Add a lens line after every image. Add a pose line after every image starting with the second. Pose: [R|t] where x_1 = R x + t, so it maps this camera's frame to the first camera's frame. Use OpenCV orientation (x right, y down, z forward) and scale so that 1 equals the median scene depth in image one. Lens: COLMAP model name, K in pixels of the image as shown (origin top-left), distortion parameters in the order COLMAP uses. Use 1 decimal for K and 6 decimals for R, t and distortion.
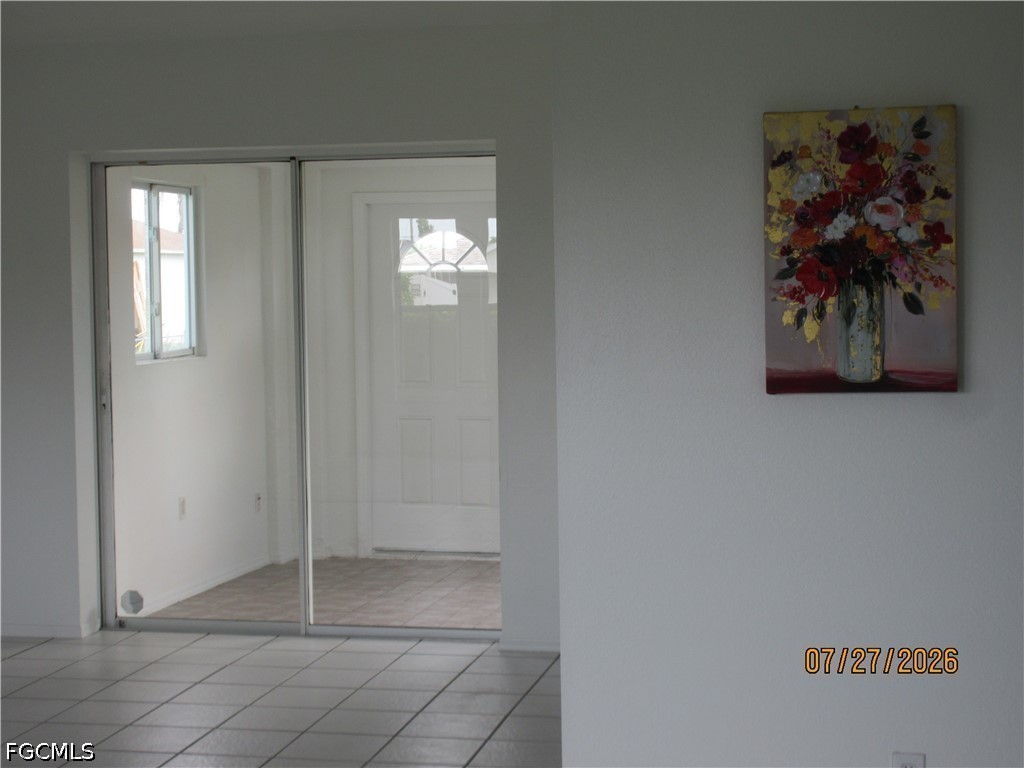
lens RADIAL K [[1889.3, 0, 515.2], [0, 1889.3, 383.3], [0, 0, 1]] dist [0.006119, 0.000000]
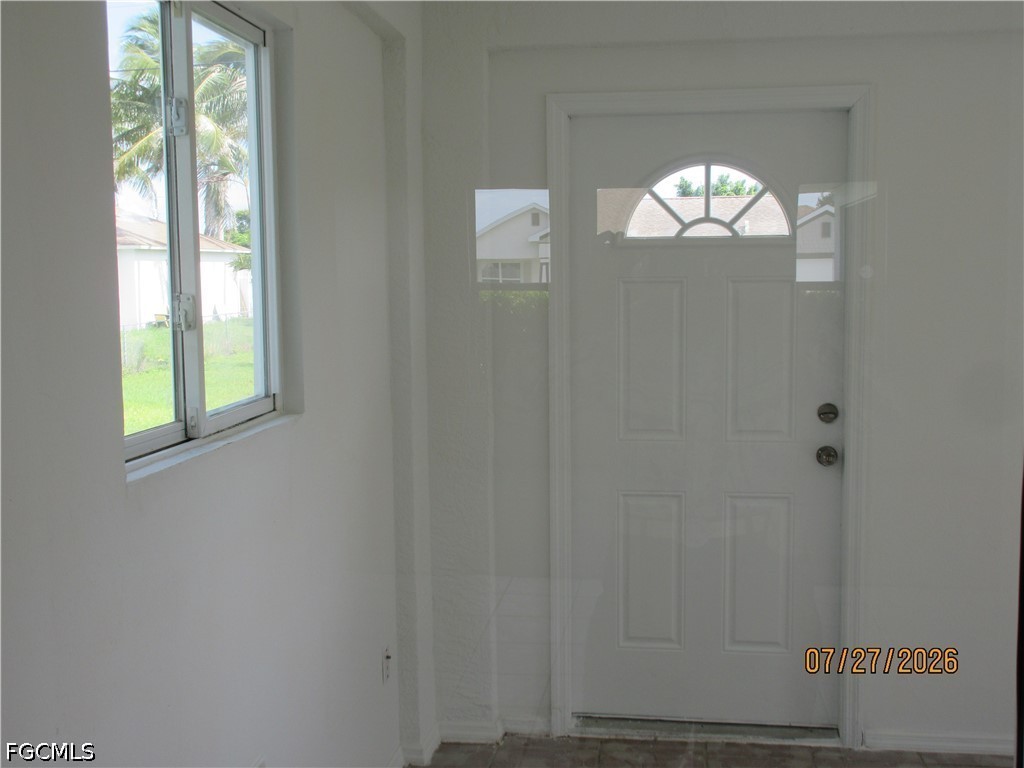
lens RADIAL K [[1187.5, 0, 515.3], [0, 1187.5, 384.6], [0, 0, 1]] dist [-0.027666, 0.000000]
pose [[0.996857, -0.008453, 0.078773, -0.125107], [0.005570, 0.999309, 0.036751, -0.028772], [-0.079029, -0.036196, 0.996215, 0.661647]]
